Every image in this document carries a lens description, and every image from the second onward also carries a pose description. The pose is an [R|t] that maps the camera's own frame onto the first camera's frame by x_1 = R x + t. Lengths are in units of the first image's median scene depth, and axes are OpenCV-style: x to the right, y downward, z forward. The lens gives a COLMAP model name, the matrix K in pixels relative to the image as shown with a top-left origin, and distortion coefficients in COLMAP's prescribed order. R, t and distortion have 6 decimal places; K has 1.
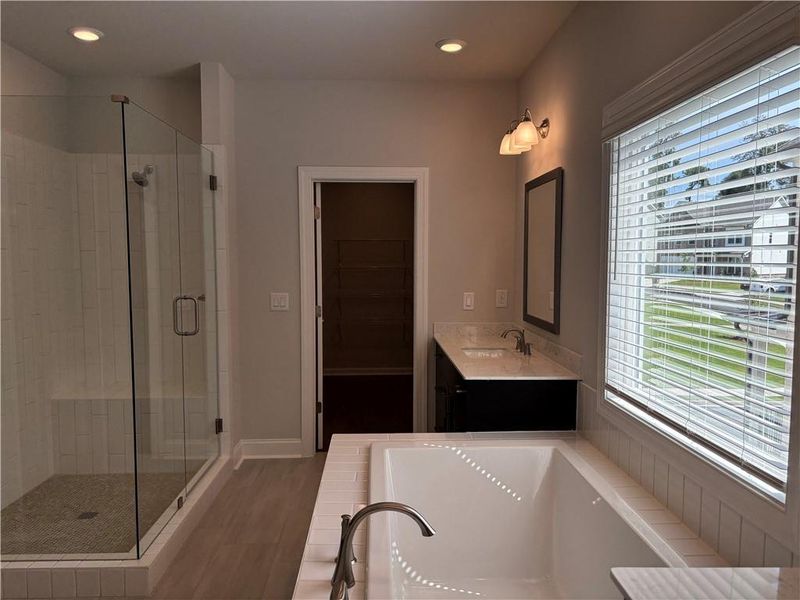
lens RADIAL K [[606.9, 0, 395.6], [0, 606.9, 305.1], [0, 0, 1]] dist [0.061906, -0.073347]
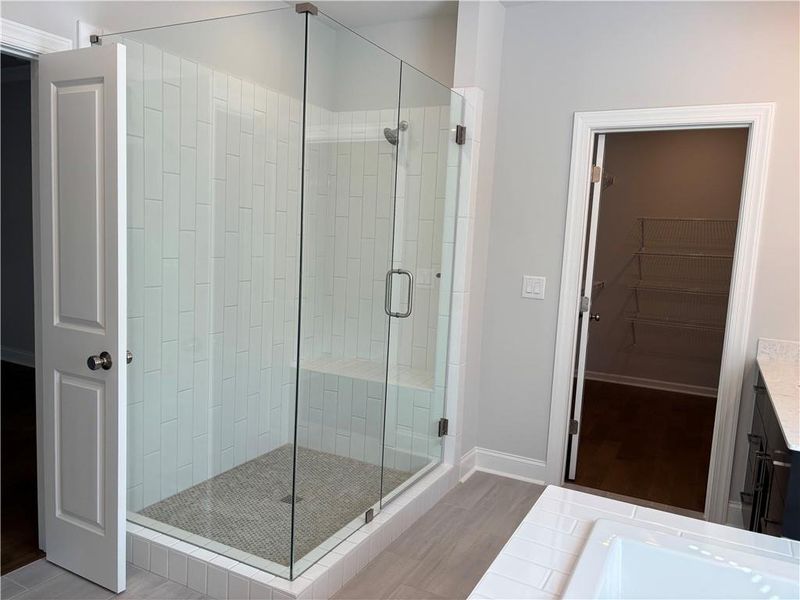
lens RADIAL K [[606.9, 0, 395.6], [0, 606.9, 305.1], [0, 0, 1]] dist [0.061906, -0.073347]
pose [[0.868892, 0.099693, -0.484860, 0.043332], [-0.087561, 0.995018, 0.047674, -0.004340], [0.487197, 0.001031, 0.873292, 0.233618]]
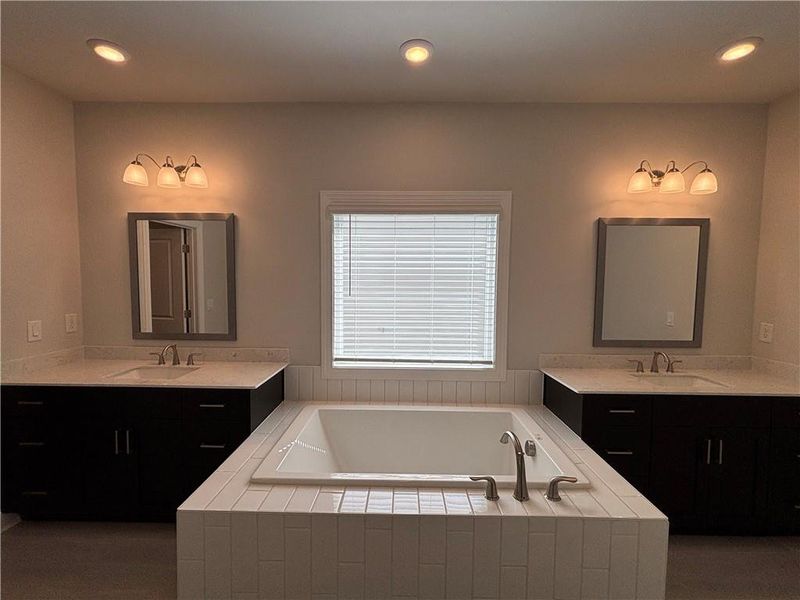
lens RADIAL K [[357.1, 0, 400.0], [0, 357.1, 300.0], [0, 0, 1]] dist [0.002290, 0.000109]
pose [[0.042398, -0.058523, 0.997385, -0.391356], [0.066814, 0.996214, 0.055614, -0.046826], [-0.996864, 0.064281, 0.046148, 0.491301]]
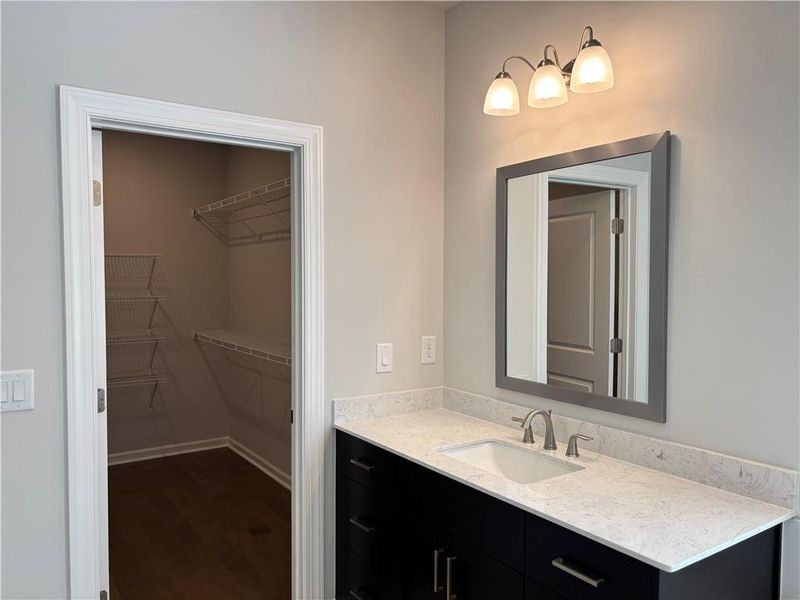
lens RADIAL K [[606.9, 0, 395.6], [0, 606.9, 305.1], [0, 0, 1]] dist [0.061906, -0.073347]
pose [[0.846362, -0.023445, 0.532091, -0.204019], [0.040358, 0.998982, -0.020177, -0.049325], [-0.531076, 0.038552, 0.846447, 0.520125]]
